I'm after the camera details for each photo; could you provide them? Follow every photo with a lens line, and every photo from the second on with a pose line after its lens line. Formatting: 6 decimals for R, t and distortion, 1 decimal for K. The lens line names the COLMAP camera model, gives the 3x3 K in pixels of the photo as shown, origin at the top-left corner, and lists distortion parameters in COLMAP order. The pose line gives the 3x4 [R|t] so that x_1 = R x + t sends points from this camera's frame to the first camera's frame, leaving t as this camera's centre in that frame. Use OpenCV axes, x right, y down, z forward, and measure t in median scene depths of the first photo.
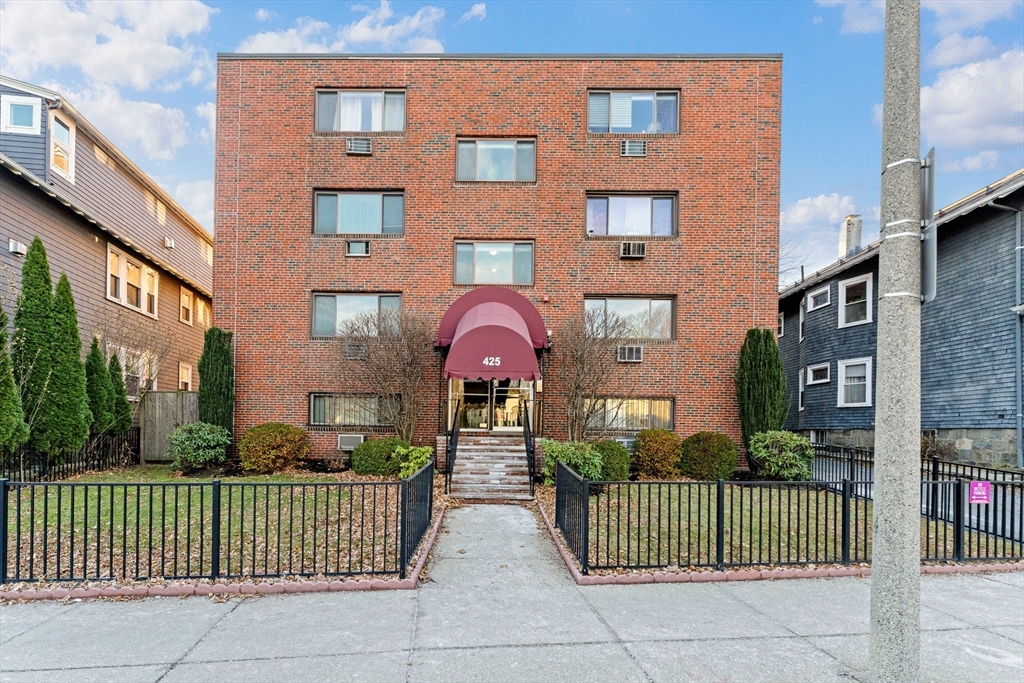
lens RADIAL K [[442.0, 0, 512.0], [0, 442.0, 341.5], [0, 0, 1]] dist [-0.000890, 0.000051]
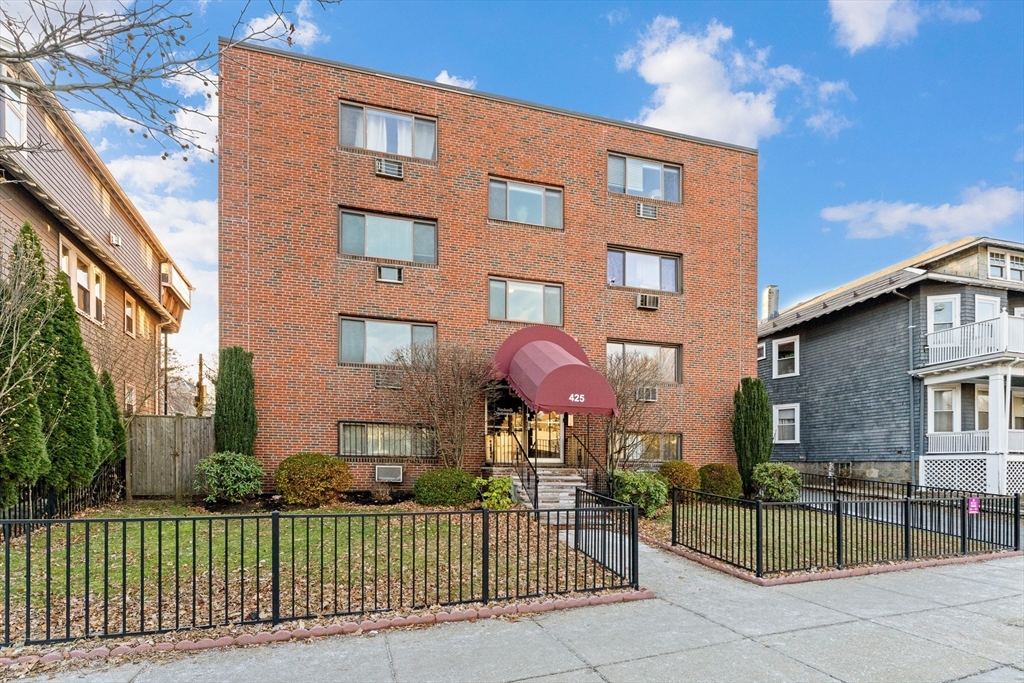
lens RADIAL K [[442.1, 0, 513.3], [0, 442.1, 371.6], [0, 0, 1]] dist [-0.000085, -0.000226]
pose [[0.968865, 0.052057, 0.242055, -0.310064], [-0.051146, 0.998641, -0.010049, -0.000465], [-0.242249, -0.002644, 0.970211, -0.010478]]
